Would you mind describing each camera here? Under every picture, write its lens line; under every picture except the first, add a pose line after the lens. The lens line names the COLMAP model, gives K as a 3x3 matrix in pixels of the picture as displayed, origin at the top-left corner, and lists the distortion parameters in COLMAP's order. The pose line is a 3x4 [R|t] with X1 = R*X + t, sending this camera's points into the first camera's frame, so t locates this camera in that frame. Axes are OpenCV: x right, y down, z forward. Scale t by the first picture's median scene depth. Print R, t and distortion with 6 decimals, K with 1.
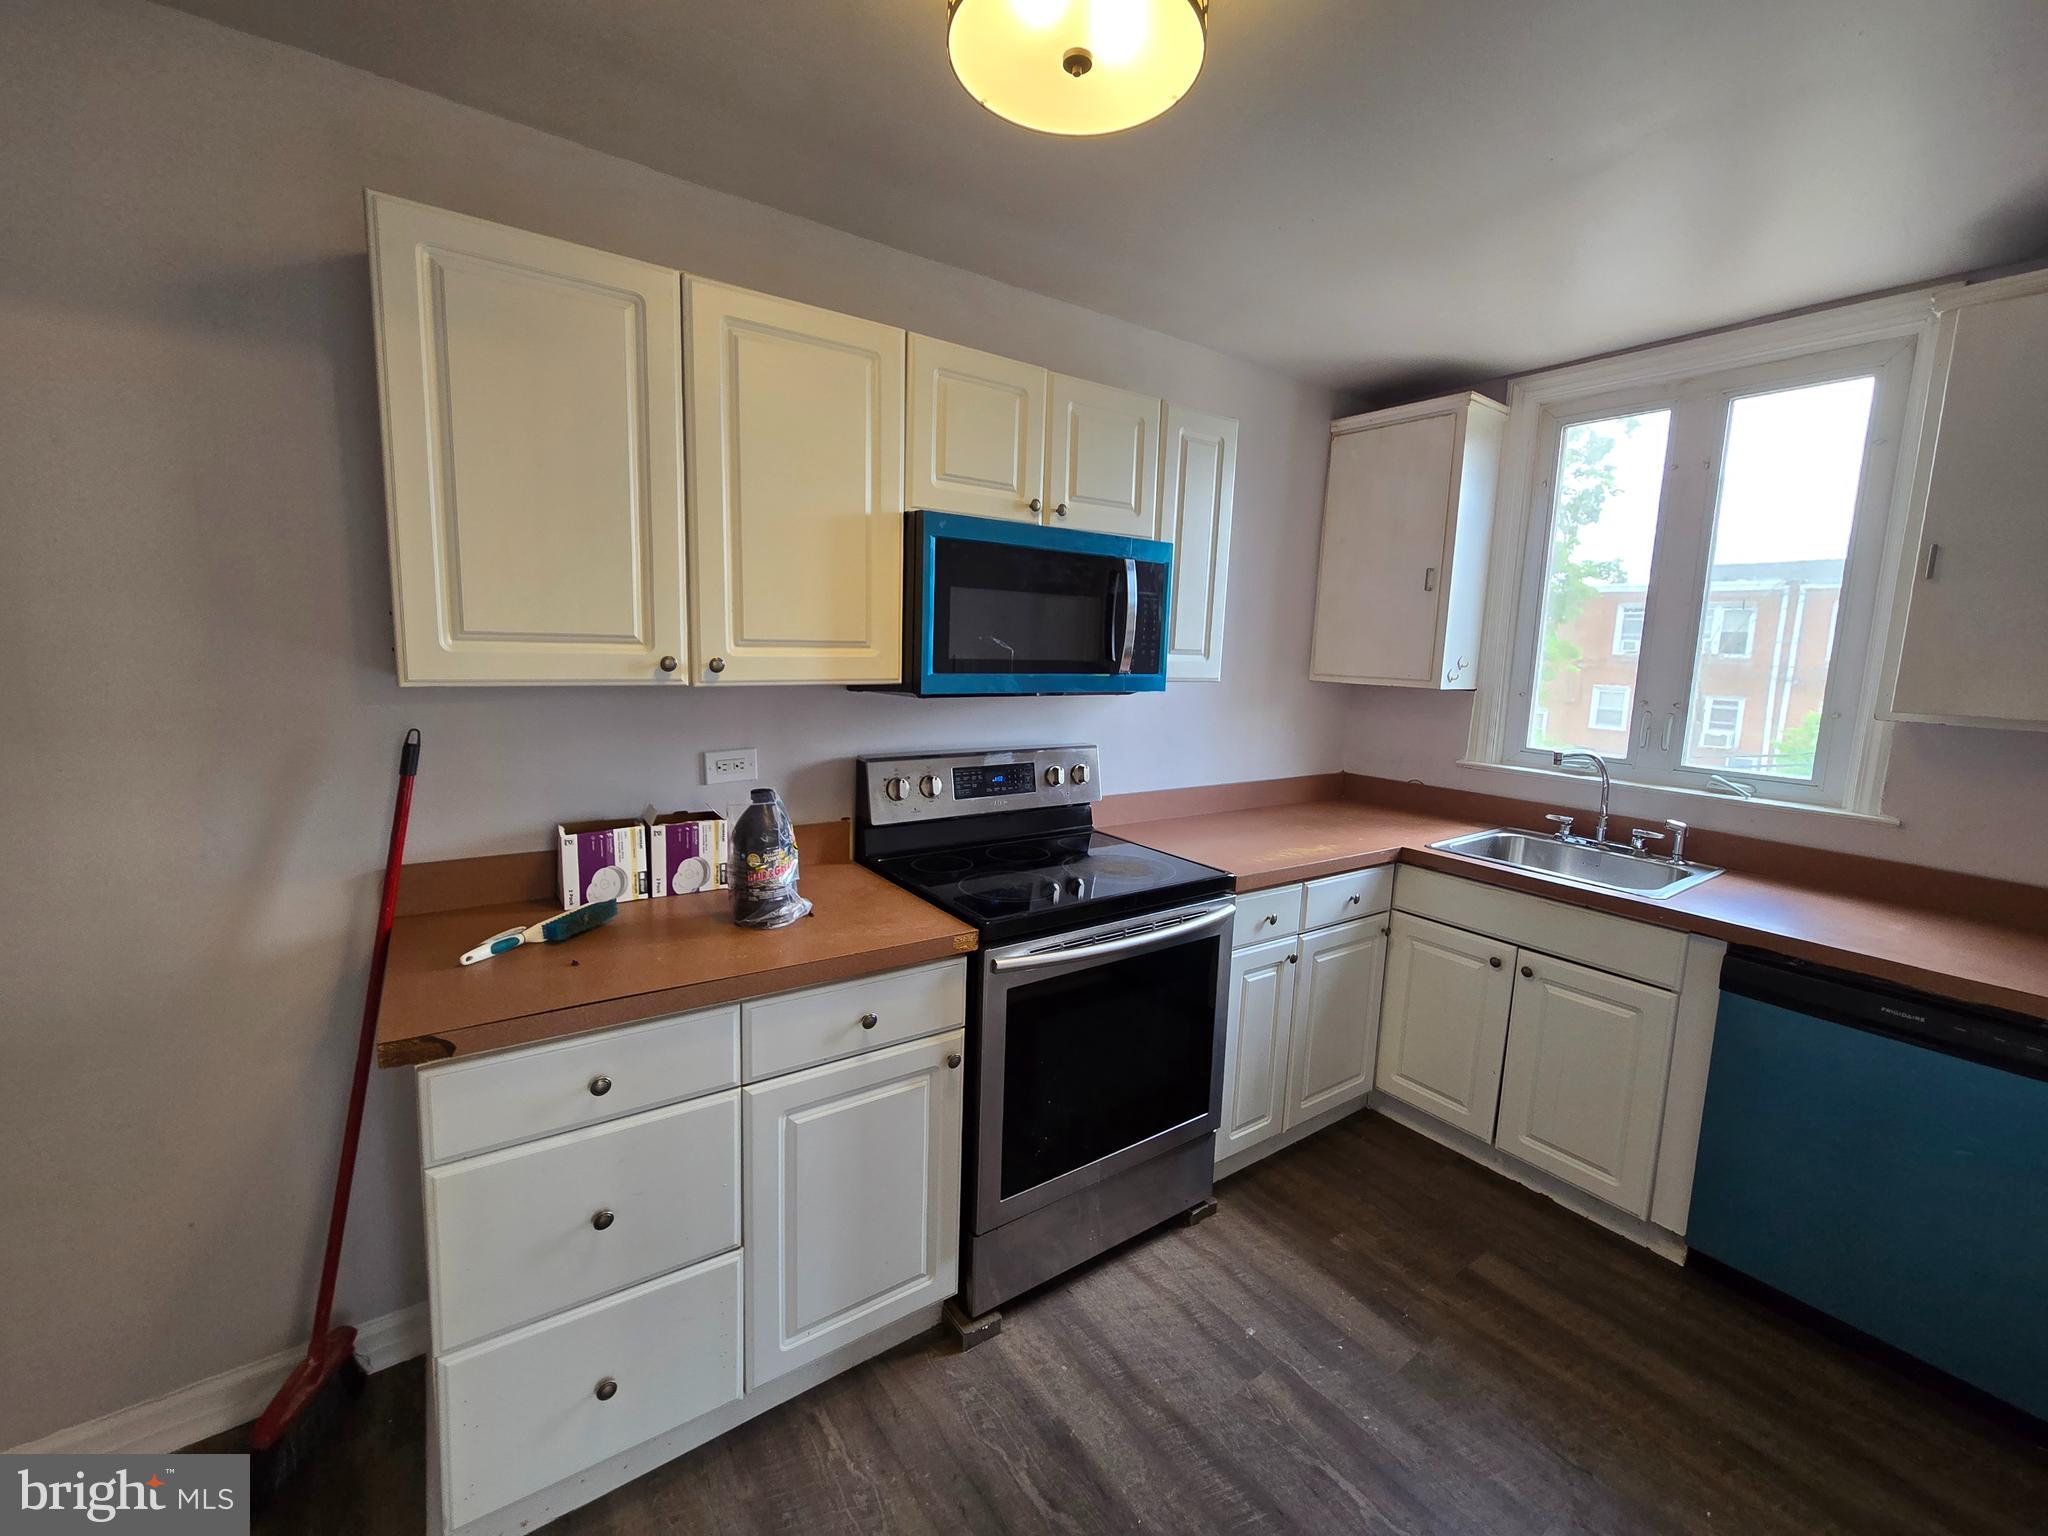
lens RADIAL K [[843.9, 0, 1029.4], [0, 843.9, 757.2], [0, 0, 1]] dist [-0.000581, 0.000050]
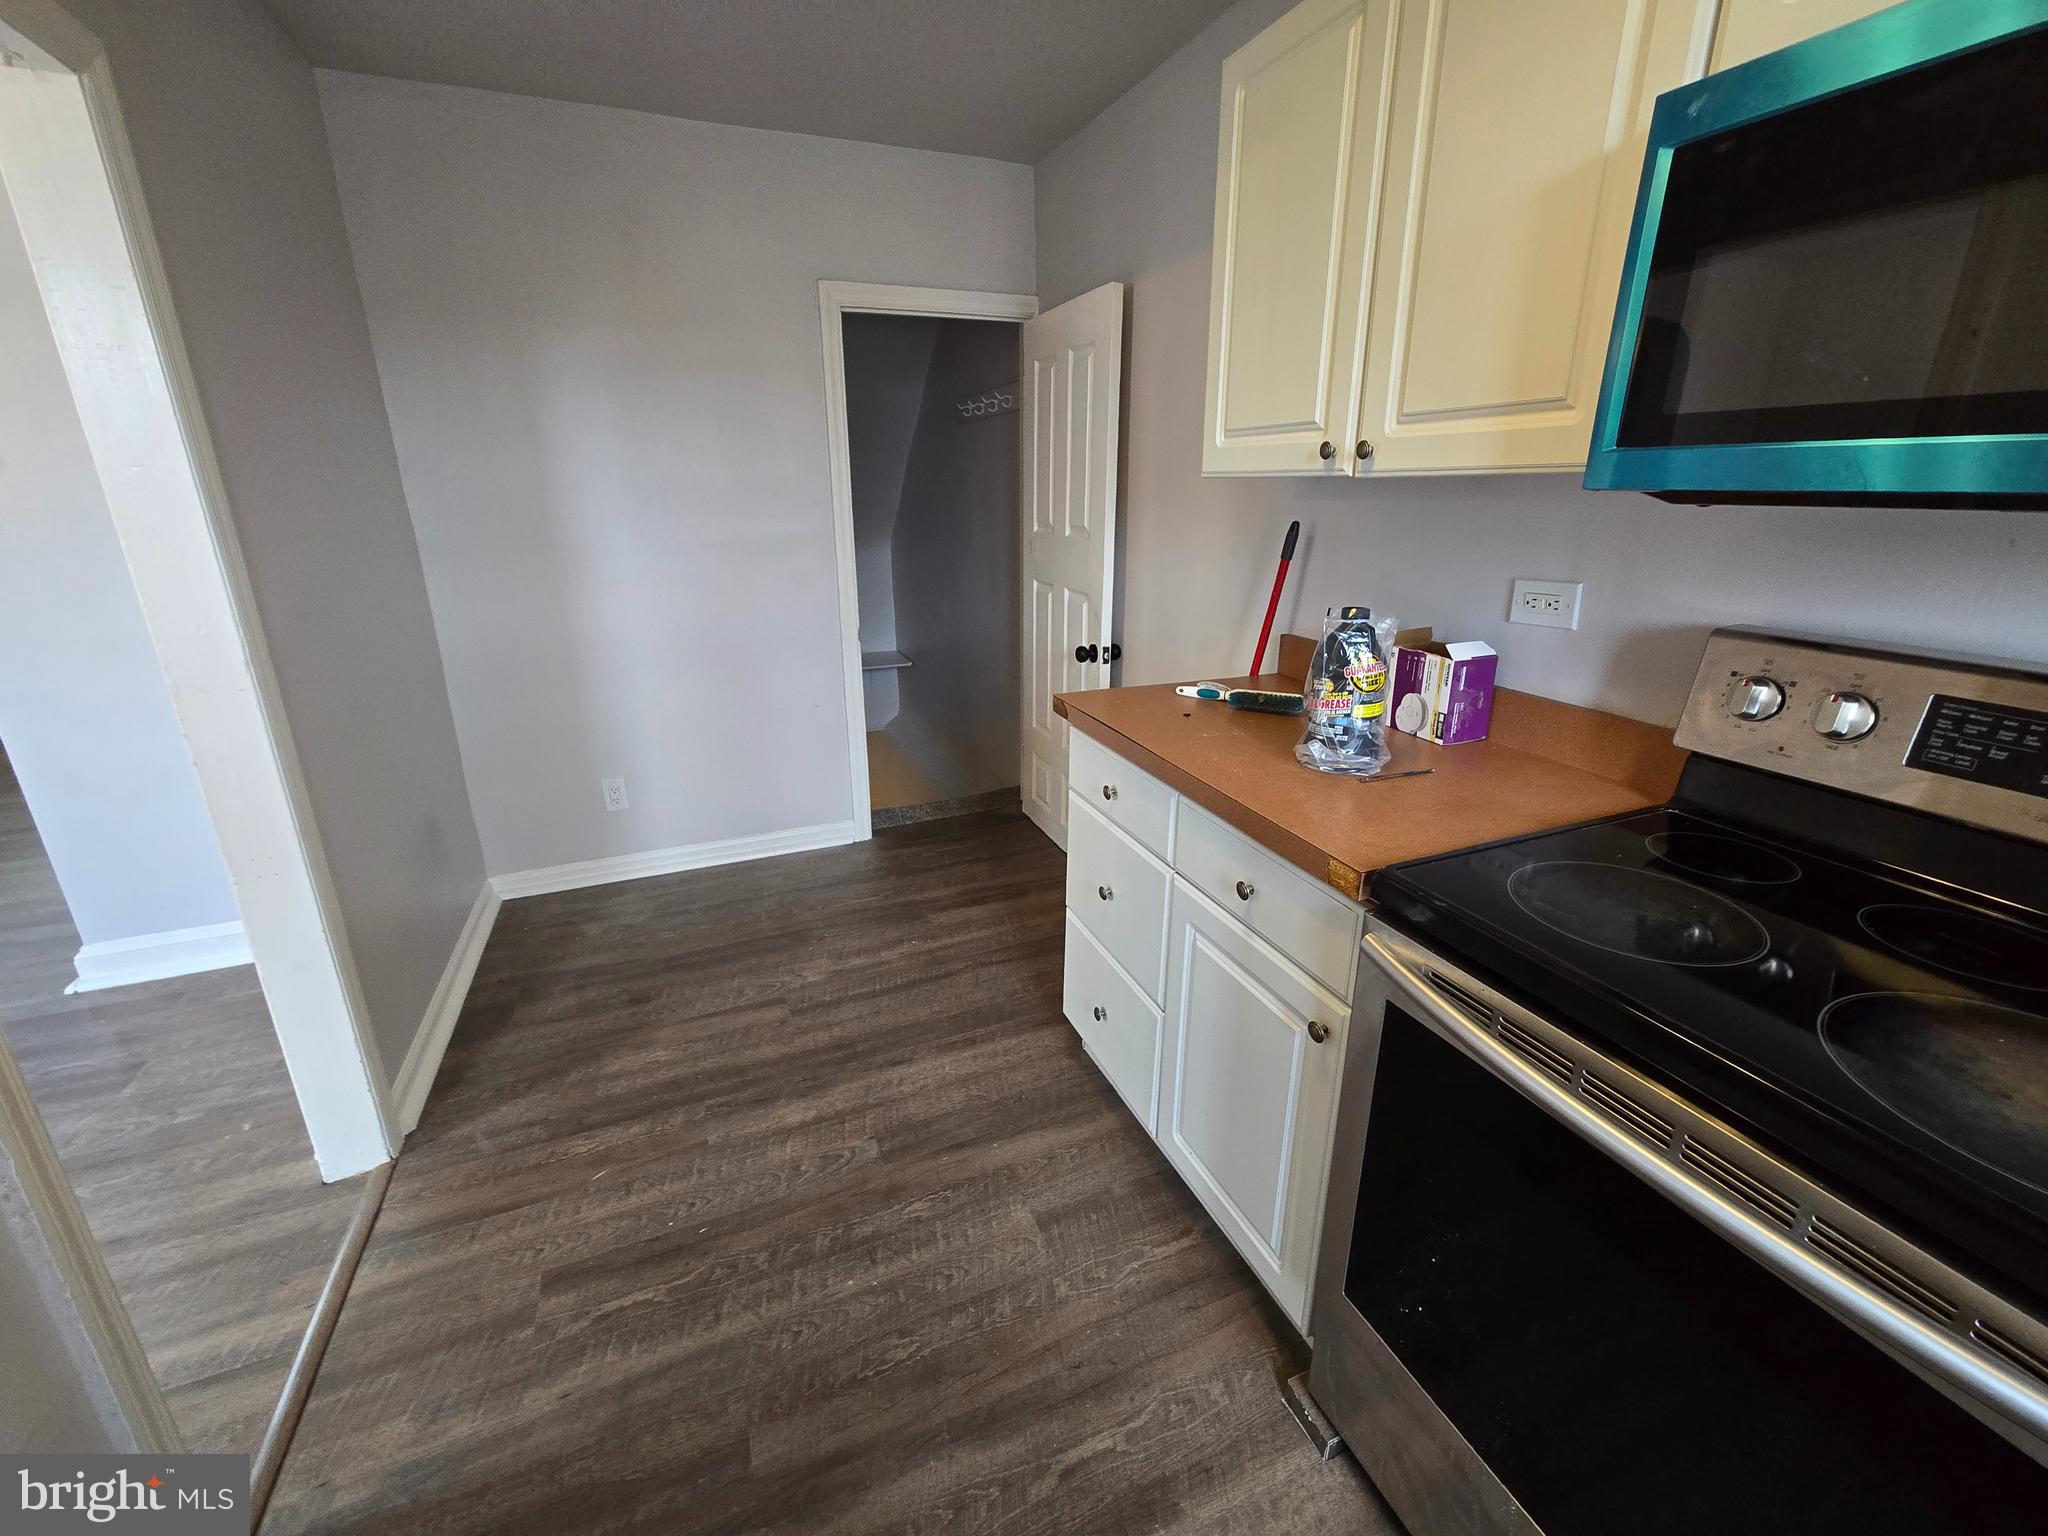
lens RADIAL K [[843.9, 0, 1034.5], [0, 843.9, 759.5], [0, 0, 1]] dist [-0.000581, 0.000050]
pose [[-0.218228, 0.276538, -0.935897, 0.566104], [-0.139567, 0.940309, 0.310386, -0.033805], [0.965866, 0.198355, -0.166607, 0.875884]]
